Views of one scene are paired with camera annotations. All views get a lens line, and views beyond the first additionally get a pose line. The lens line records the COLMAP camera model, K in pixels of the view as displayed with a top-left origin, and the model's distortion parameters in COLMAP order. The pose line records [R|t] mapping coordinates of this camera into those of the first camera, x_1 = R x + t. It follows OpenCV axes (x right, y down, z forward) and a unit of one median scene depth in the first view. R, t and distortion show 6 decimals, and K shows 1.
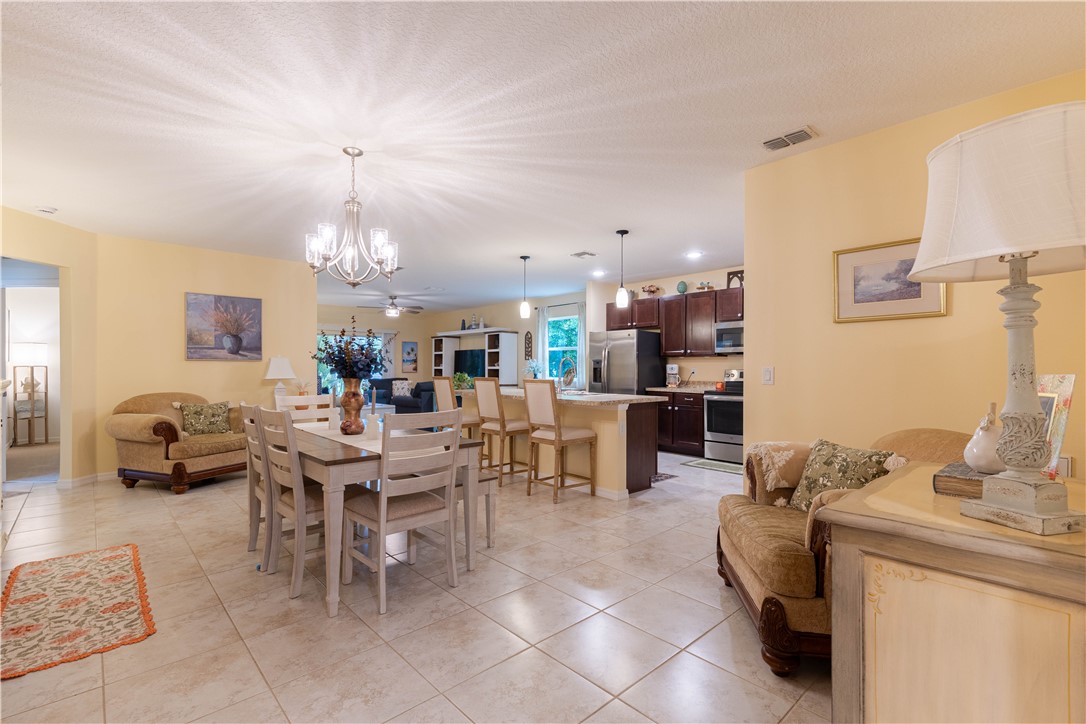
lens RADIAL K [[488.8, 0, 540.3], [0, 488.8, 367.9], [0, 0, 1]] dist [0.007476, -0.001208]
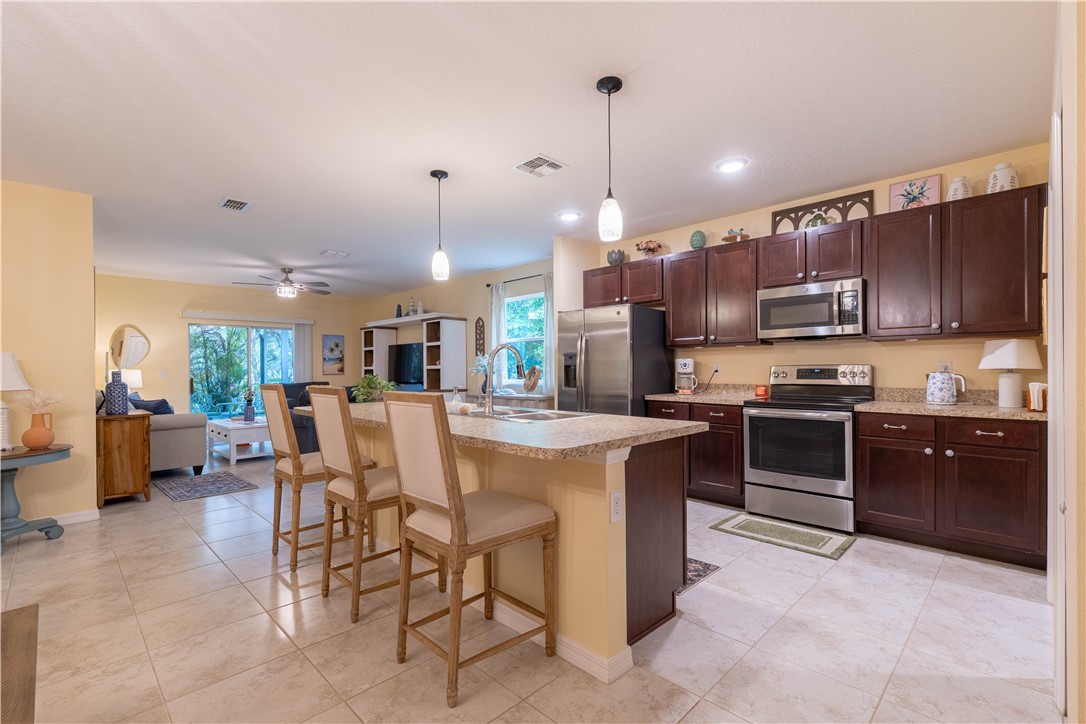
lens RADIAL K [[488.8, 0, 539.6], [0, 488.8, 366.9], [0, 0, 1]] dist [0.007476, -0.001208]
pose [[0.999297, -0.010863, 0.035868, 0.076494], [0.010883, 0.999941, -0.000352, 0.002890], [-0.035862, 0.000742, 0.999356, 0.508146]]
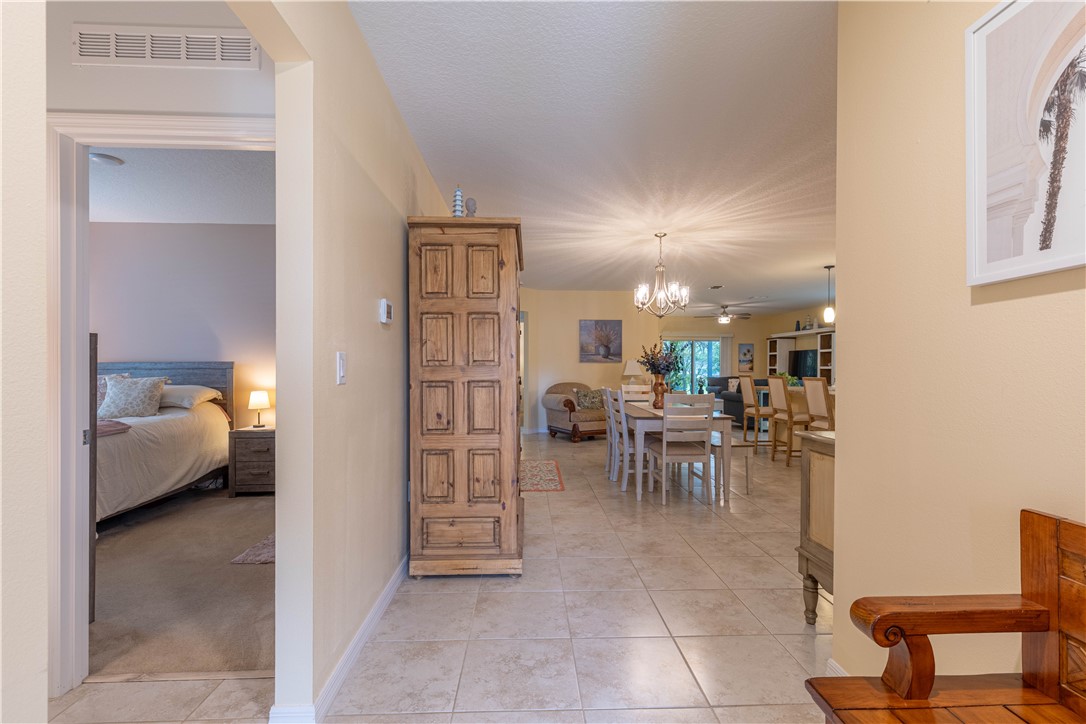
lens RADIAL K [[488.8, 0, 545.0], [0, 488.8, 368.2], [0, 0, 1]] dist [0.007476, -0.001208]
pose [[0.762402, 0.002981, -0.647097, 0.236400], [-0.001544, 0.999995, 0.002787, -0.002068], [0.647102, -0.001126, 0.762403, -0.303888]]
